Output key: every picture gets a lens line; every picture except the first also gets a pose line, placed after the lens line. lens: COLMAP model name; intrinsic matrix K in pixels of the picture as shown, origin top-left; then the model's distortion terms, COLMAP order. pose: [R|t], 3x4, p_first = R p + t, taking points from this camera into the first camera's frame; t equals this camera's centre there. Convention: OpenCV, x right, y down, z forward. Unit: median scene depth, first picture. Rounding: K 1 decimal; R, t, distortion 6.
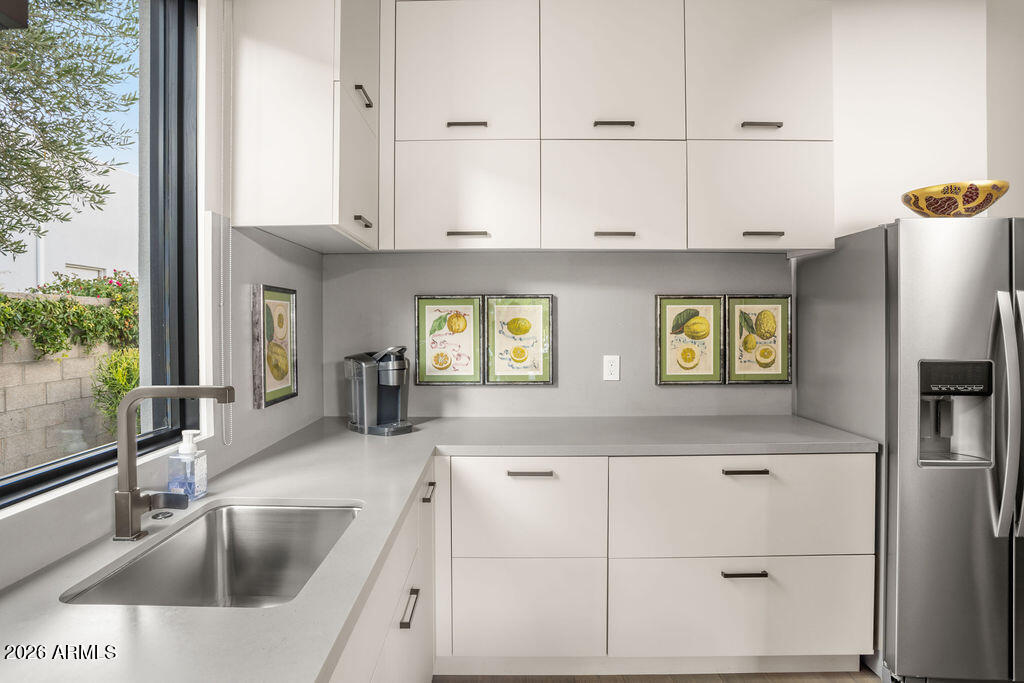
lens RADIAL K [[578.3, 0, 506.8], [0, 578.3, 331.7], [0, 0, 1]] dist [-0.004787, -0.000016]
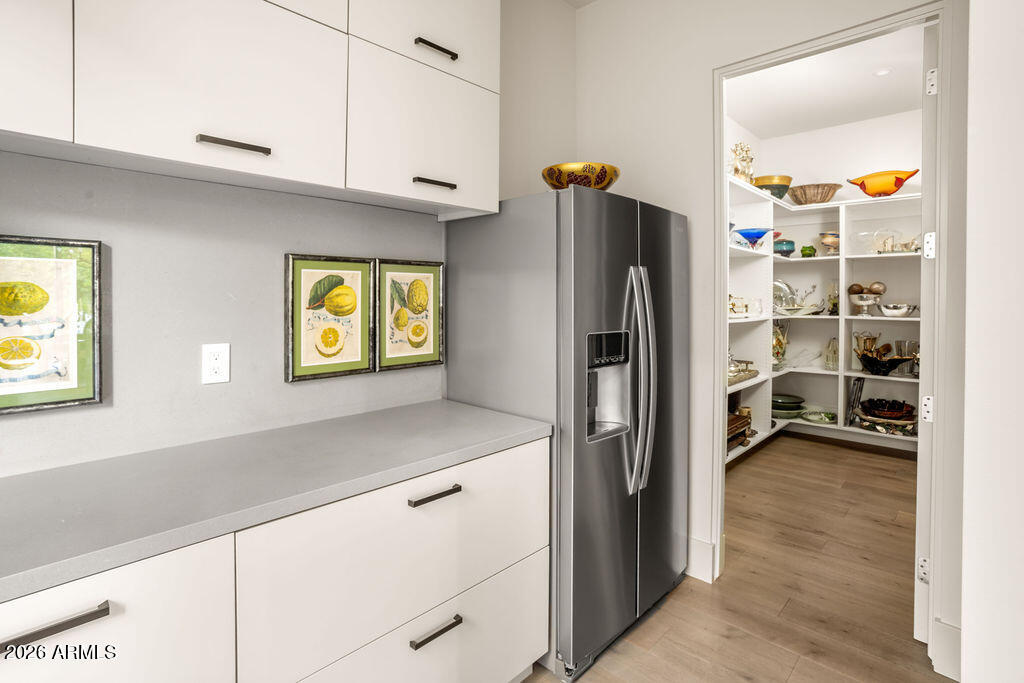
lens RADIAL K [[505.6, 0, 500.9], [0, 505.6, 299.0], [0, 0, 1]] dist [-0.016069, 0.002750]
pose [[0.694375, -0.000584, 0.719613, 0.000287], [0.002094, 0.999997, -0.001209, -0.007589], [-0.719610, 0.002347, 0.694374, 0.396890]]
